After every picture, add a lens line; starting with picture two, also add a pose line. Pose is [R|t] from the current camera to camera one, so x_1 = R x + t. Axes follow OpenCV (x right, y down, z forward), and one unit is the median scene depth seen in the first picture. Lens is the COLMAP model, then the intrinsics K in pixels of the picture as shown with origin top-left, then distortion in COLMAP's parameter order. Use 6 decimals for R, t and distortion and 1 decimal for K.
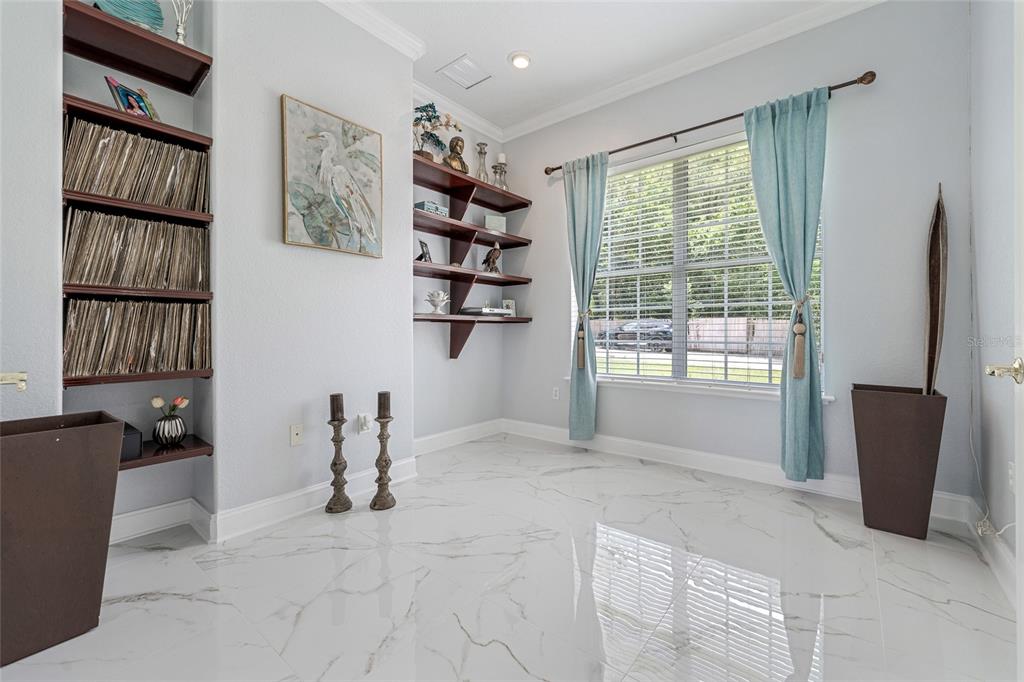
lens RADIAL K [[416.5, 0, 513.0], [0, 416.5, 332.4], [0, 0, 1]] dist [0.002069, -0.000278]
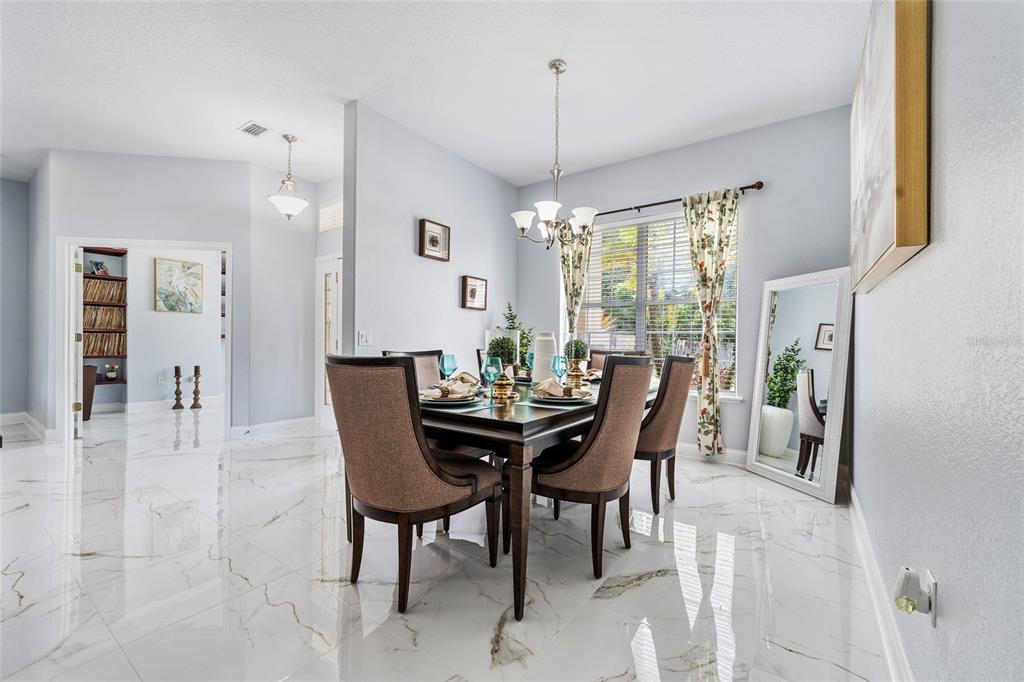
lens RADIAL K [[416.5, 0, 511.2], [0, 416.5, 347.4], [0, 0, 1]] dist [0.002069, -0.000278]
pose [[0.996321, 0.016900, 0.084011, 1.651944], [-0.018032, 0.999756, 0.012732, -0.051241], [-0.083775, -0.014200, 0.996383, -2.059186]]
